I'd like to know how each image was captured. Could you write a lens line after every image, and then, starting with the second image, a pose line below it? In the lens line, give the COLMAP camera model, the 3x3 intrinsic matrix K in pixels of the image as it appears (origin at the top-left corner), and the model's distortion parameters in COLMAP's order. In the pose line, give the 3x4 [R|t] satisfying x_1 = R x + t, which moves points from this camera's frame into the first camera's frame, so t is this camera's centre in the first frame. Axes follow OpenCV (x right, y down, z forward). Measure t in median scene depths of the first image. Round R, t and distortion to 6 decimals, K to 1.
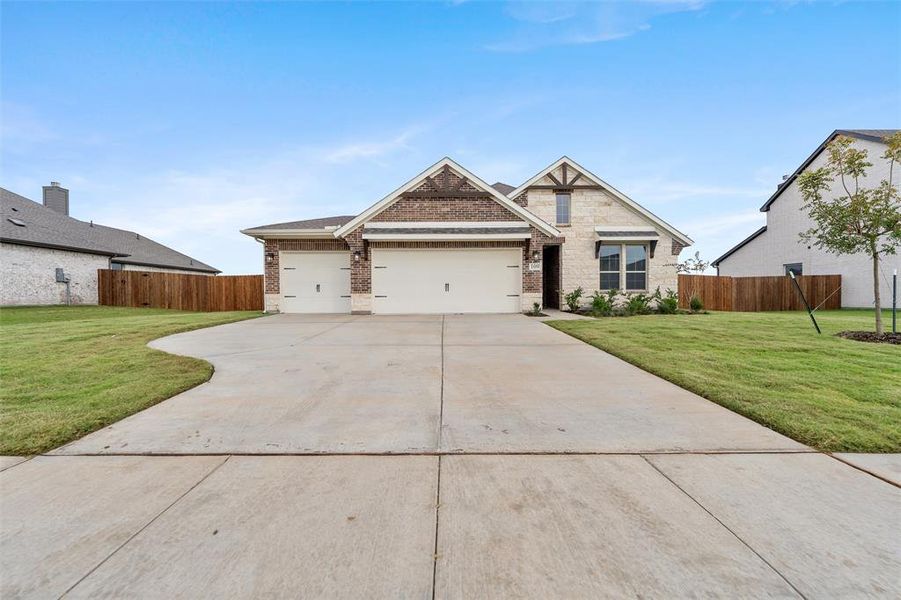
lens RADIAL K [[368.2, 0, 449.0], [0, 368.2, 297.8], [0, 0, 1]] dist [-0.000848, -0.000098]
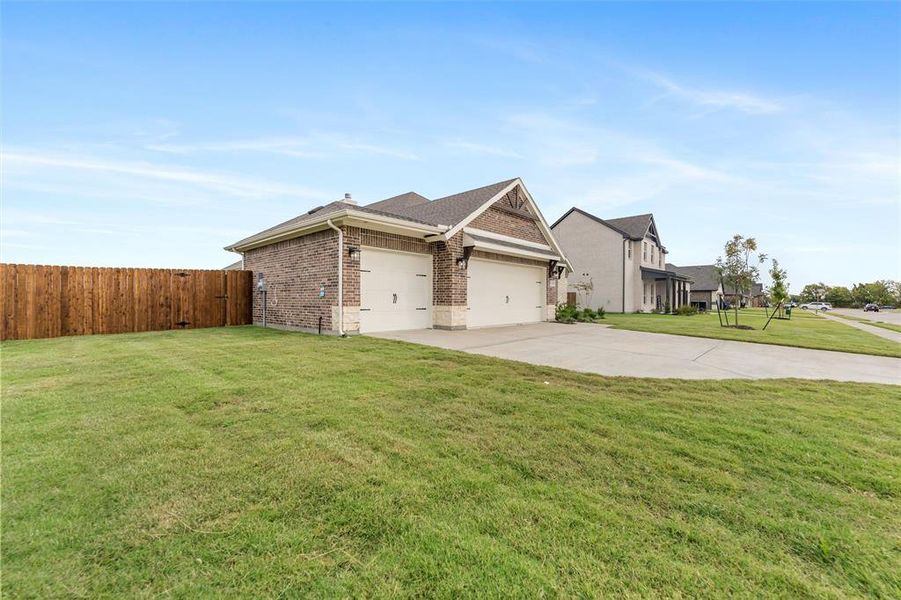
lens RADIAL K [[368.2, 0, 449.0], [0, 368.2, 297.8], [0, 0, 1]] dist [-0.000848, -0.000098]
pose [[0.681210, 0.012419, 0.731983, -0.901024], [-0.005505, 0.999915, -0.011842, -0.020214], [-0.732068, 0.004037, 0.681220, 0.416092]]
